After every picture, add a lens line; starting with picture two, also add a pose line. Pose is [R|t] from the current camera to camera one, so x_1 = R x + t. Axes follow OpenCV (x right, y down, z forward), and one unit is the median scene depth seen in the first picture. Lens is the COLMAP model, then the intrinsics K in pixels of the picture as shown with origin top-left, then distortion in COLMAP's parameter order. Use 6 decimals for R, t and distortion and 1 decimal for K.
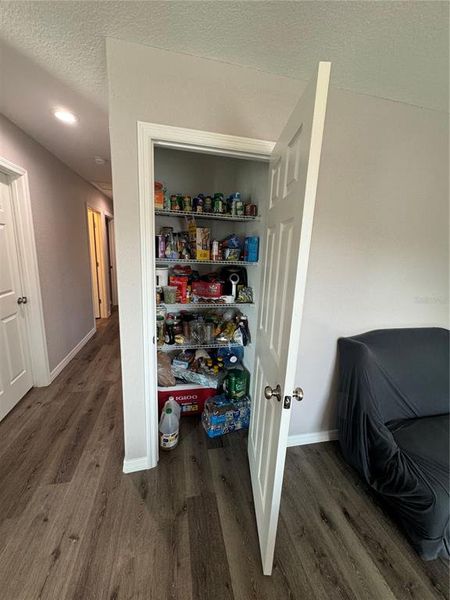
lens RADIAL K [[238.7, 0, 224.3], [0, 238.7, 298.2], [0, 0, 1]] dist [0.002501, -0.000595]
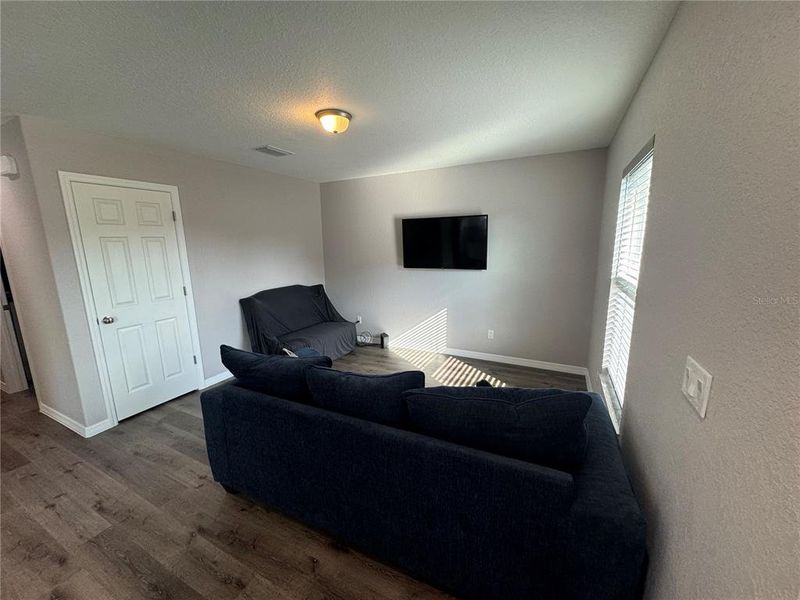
lens RADIAL K [[318.3, 0, 399.4], [0, 318.3, 299.7], [0, 0, 1]] dist [0.002501, -0.000595]
pose [[0.641322, -0.191064, 0.743102, -0.483191], [0.192684, 0.977568, 0.085056, 0.205777], [-0.742683, 0.088636, 0.663751, -1.363808]]
